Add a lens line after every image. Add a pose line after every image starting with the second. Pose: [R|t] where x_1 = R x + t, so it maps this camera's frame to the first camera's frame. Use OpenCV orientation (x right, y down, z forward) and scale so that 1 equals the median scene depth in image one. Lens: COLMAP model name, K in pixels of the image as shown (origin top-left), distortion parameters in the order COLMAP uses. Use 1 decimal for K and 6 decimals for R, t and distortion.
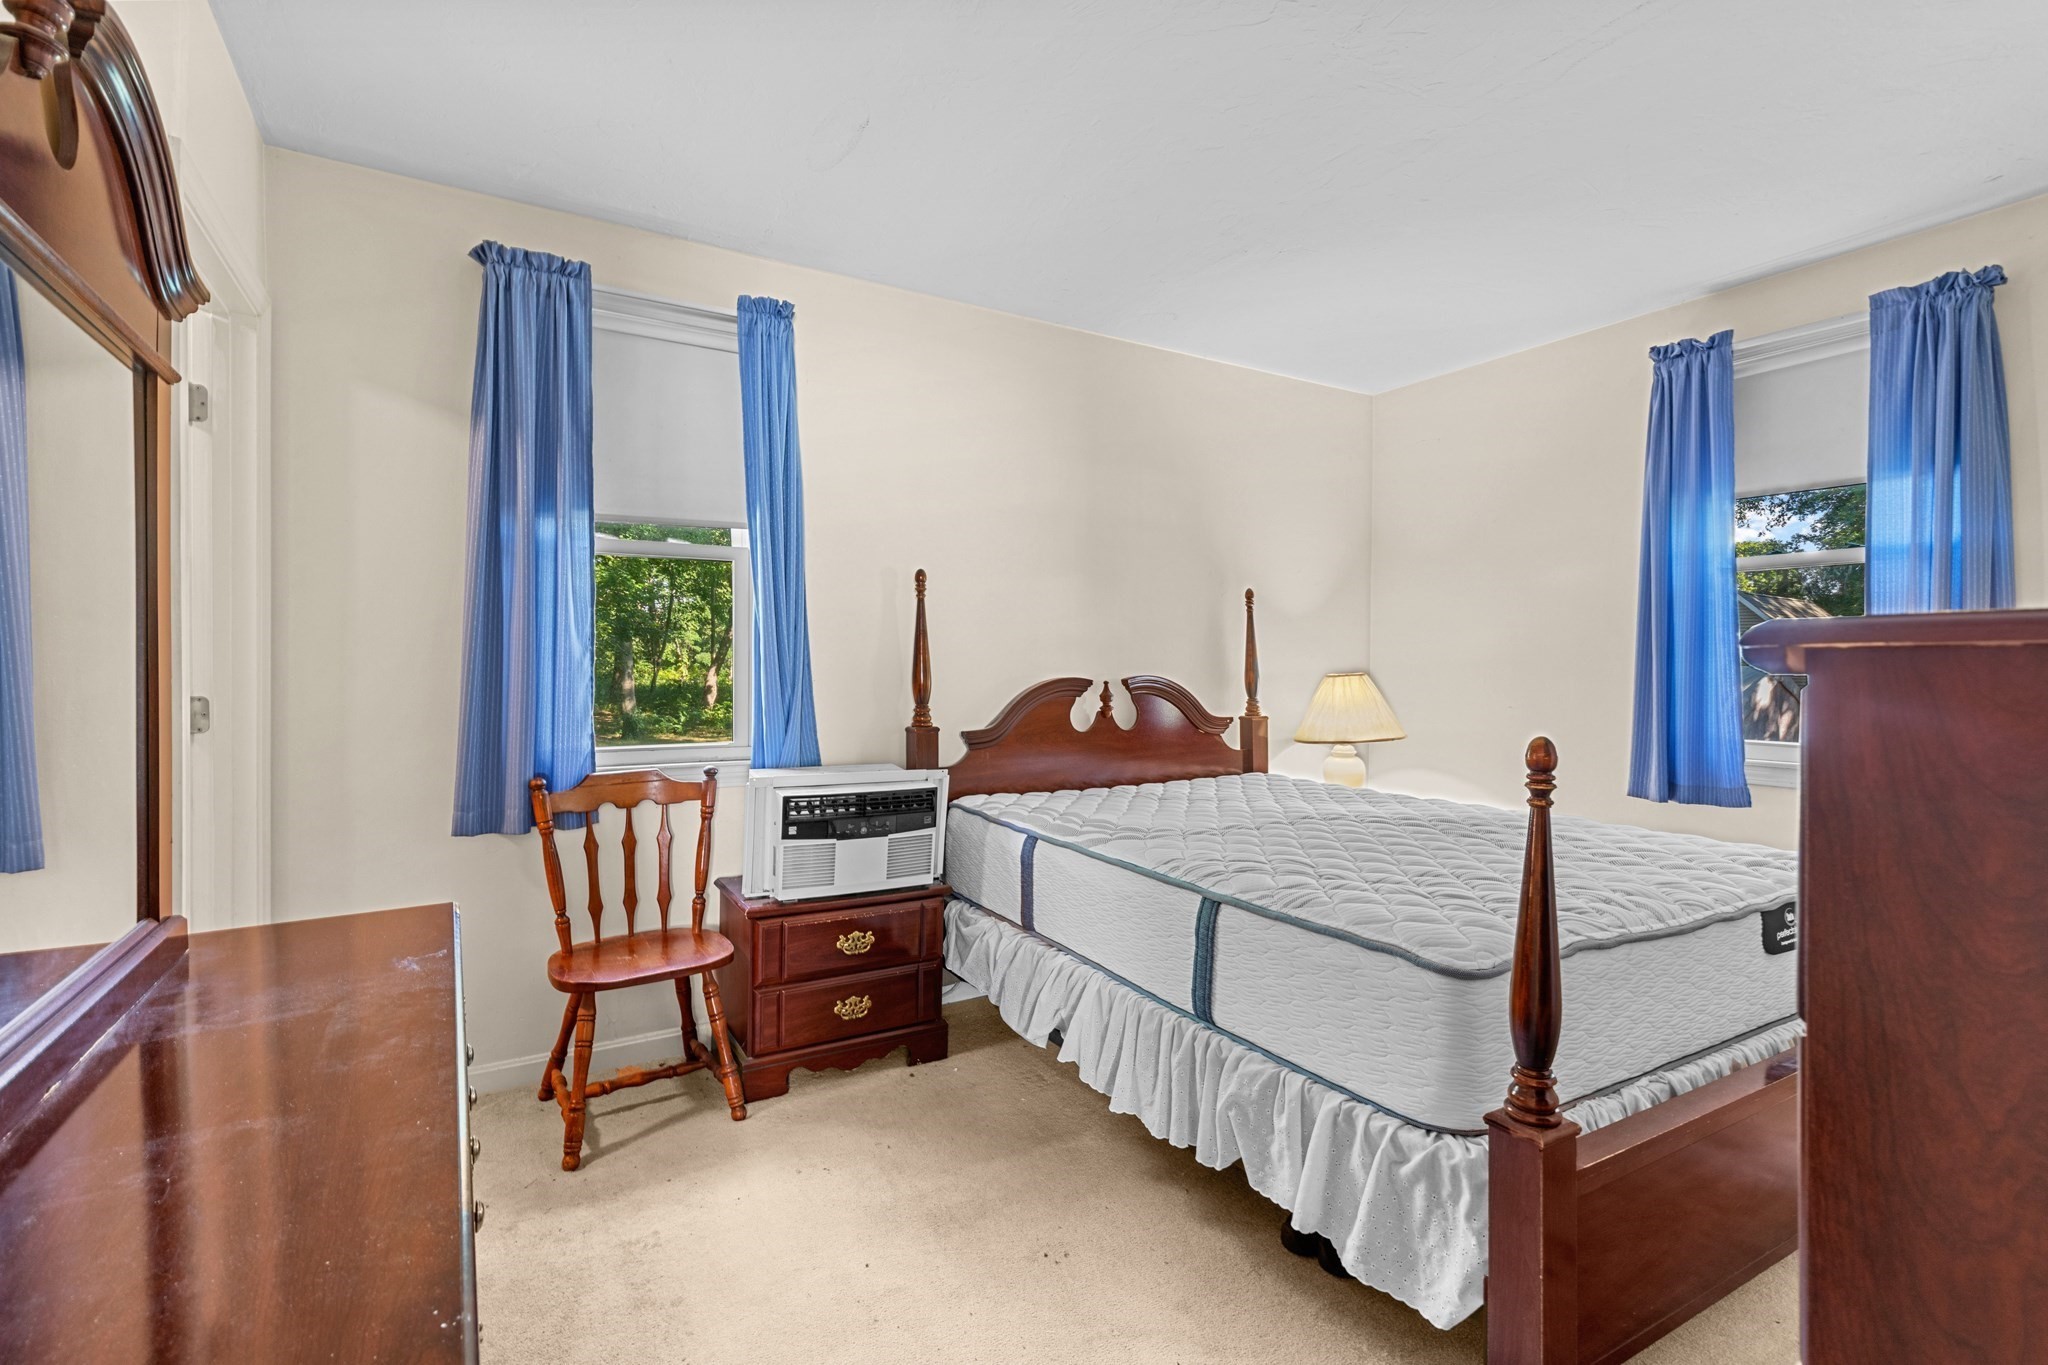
lens RADIAL K [[931.3, 0, 1017.1], [0, 931.3, 677.7], [0, 0, 1]] dist [0.002552, 0.001075]
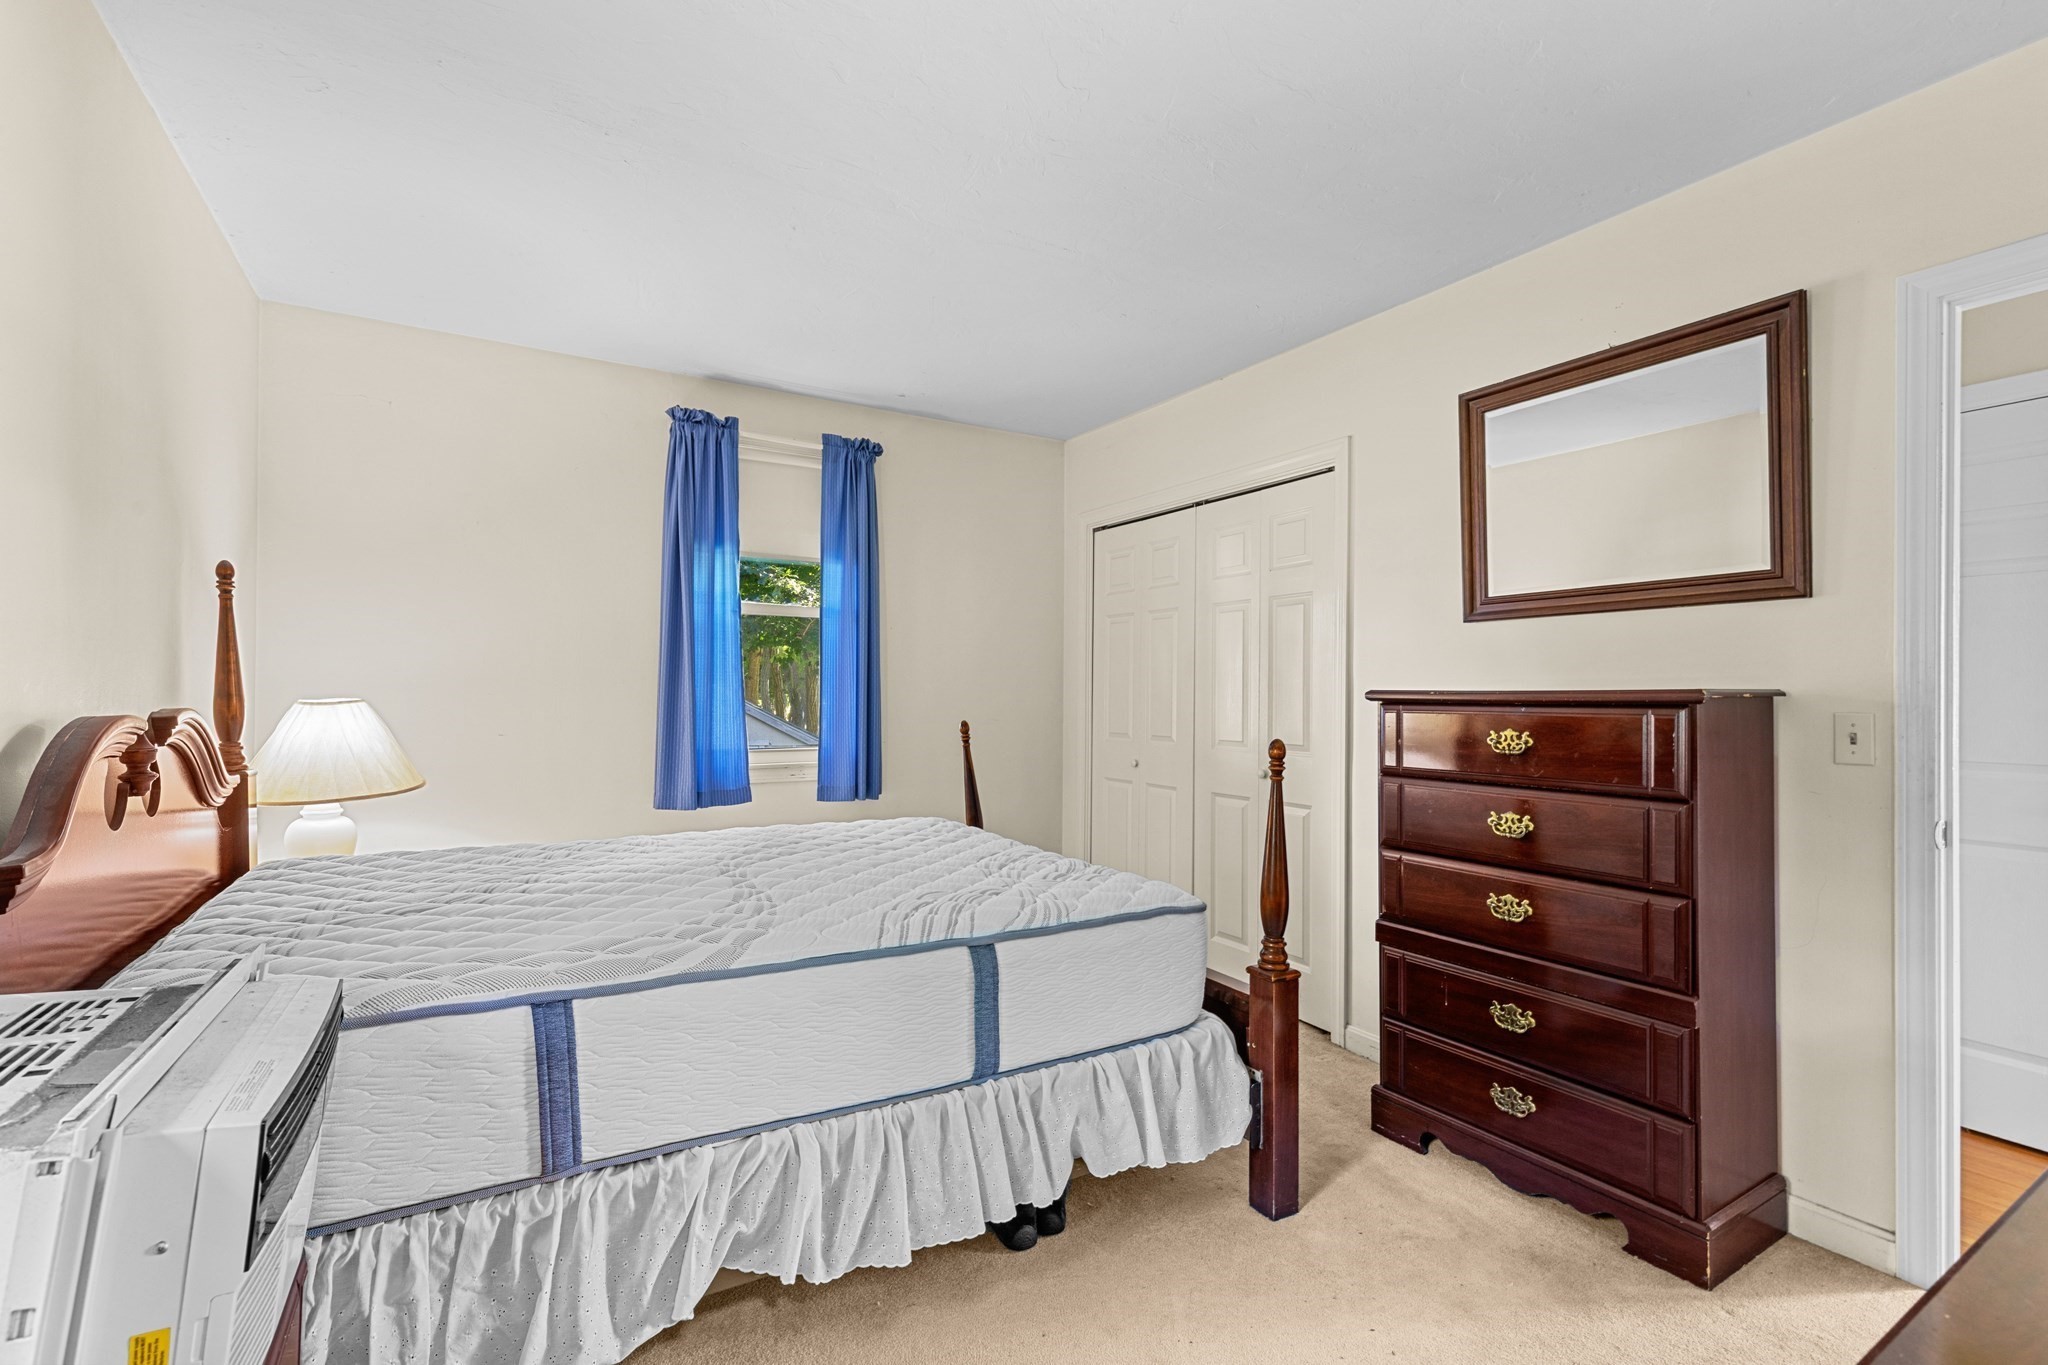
lens RADIAL K [[927.5, 0, 1023.5], [0, 927.5, 694.2], [0, 0, 1]] dist [0.001928, 0.004733]
pose [[0.005022, -0.006165, 0.999968, -0.527714], [0.005053, 0.999968, 0.006140, -0.013870], [-0.999975, 0.005022, 0.005053, 0.696646]]
